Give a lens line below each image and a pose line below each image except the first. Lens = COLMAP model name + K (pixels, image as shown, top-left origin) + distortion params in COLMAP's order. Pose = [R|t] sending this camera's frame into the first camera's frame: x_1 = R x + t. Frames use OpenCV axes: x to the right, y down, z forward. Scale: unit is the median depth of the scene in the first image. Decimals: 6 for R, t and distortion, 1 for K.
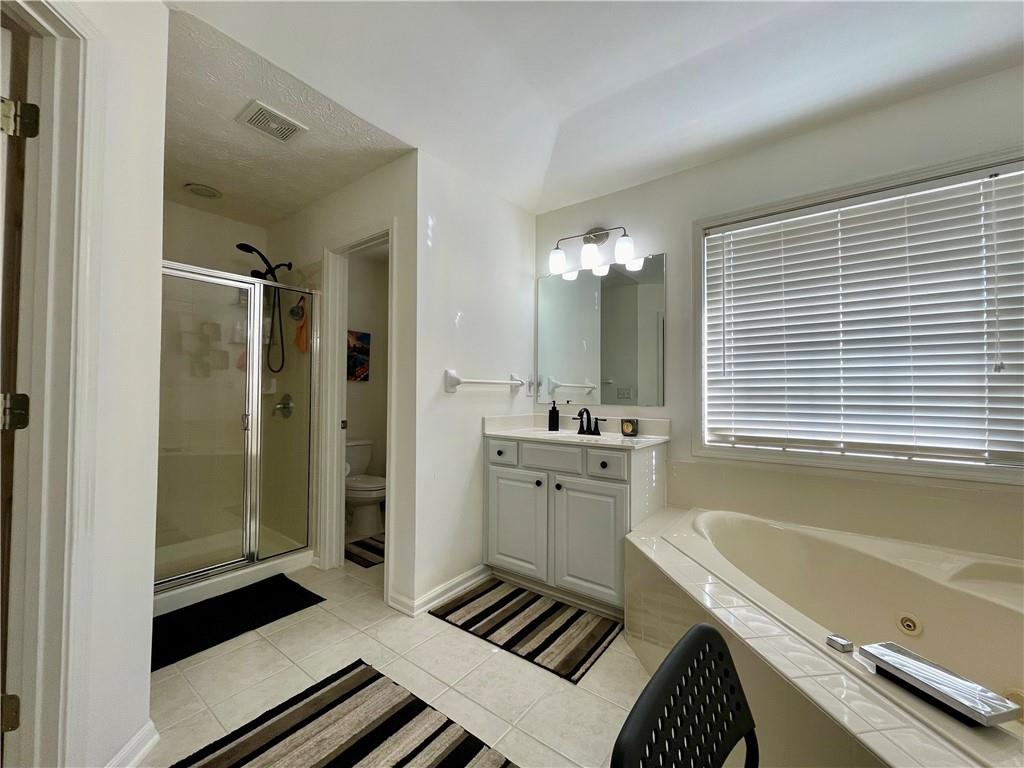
lens RADIAL K [[415.1, 0, 515.6], [0, 415.1, 384.8], [0, 0, 1]] dist [-0.002616, -0.000215]
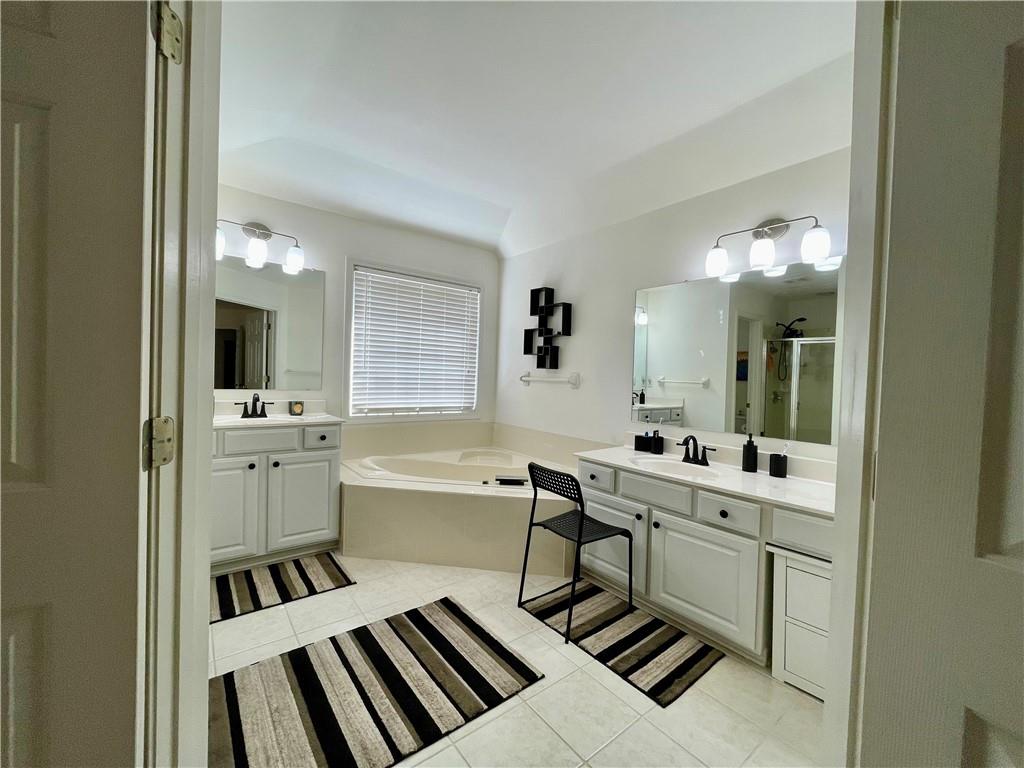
lens RADIAL K [[415.1, 0, 513.0], [0, 415.1, 384.3], [0, 0, 1]] dist [-0.002616, -0.000215]
pose [[0.250962, -0.017932, 0.967831, -0.832012], [-0.052724, 0.998091, 0.032165, -0.044710], [-0.966560, -0.059100, 0.249537, 0.100169]]
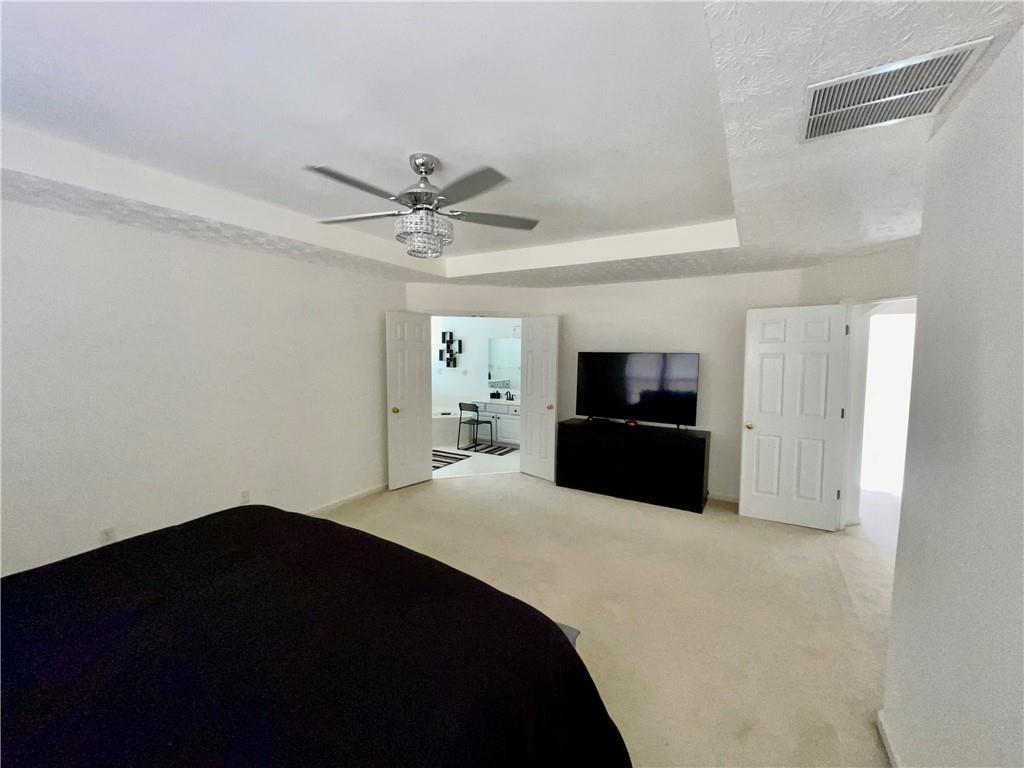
lens RADIAL K [[415.1, 0, 510.7], [0, 415.1, 382.5], [0, 0, 1]] dist [-0.002616, -0.000215]
pose [[-0.117542, -0.081838, 0.989690, -3.887337], [-0.029120, 0.996454, 0.078939, -0.314235], [-0.992641, -0.019541, -0.119508, 0.375936]]
